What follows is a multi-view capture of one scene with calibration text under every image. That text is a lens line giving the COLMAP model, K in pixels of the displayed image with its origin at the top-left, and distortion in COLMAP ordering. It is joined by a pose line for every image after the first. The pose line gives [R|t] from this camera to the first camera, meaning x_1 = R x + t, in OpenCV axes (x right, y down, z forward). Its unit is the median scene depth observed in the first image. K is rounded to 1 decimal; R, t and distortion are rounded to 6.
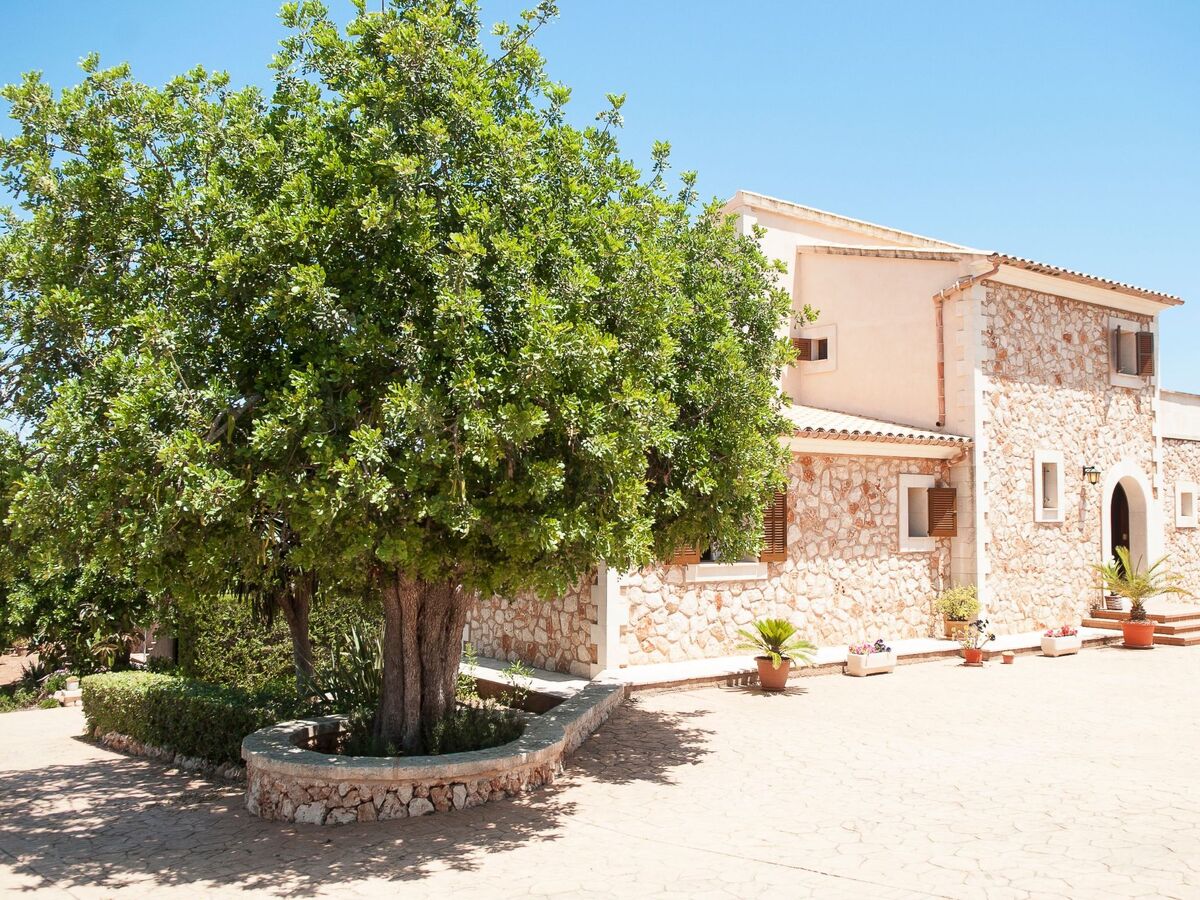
lens RADIAL K [[1170.9, 0, 600.0], [0, 1170.9, 450.0], [0, 0, 1]] dist [-0.009030, -0.044893]
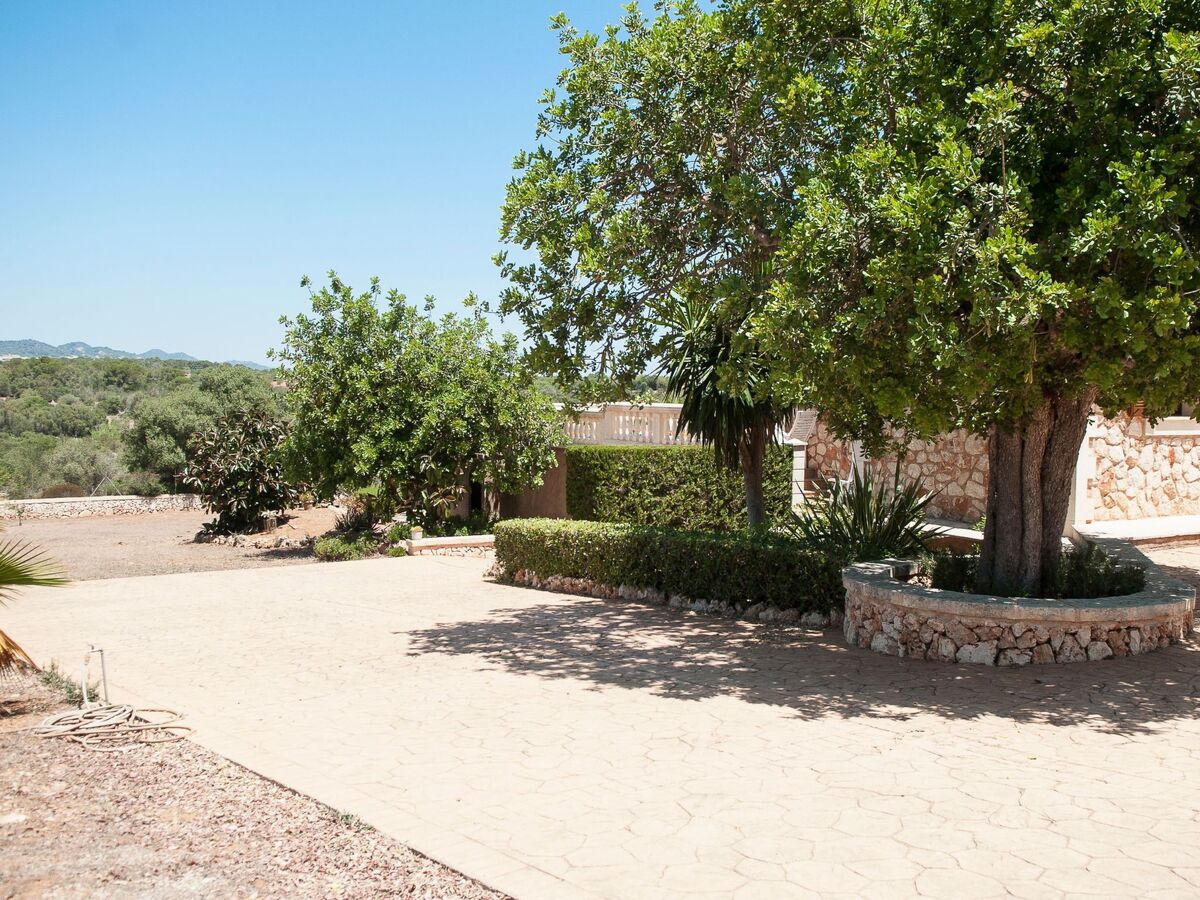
lens RADIAL K [[1170.9, 0, 600.0], [0, 1170.9, 450.0], [0, 0, 1]] dist [-0.009030, -0.044893]
pose [[0.992498, 0.015867, -0.121229, -0.289935], [-0.002762, 0.994200, 0.107510, 0.029639], [0.122231, -0.106368, 0.986785, 0.027915]]
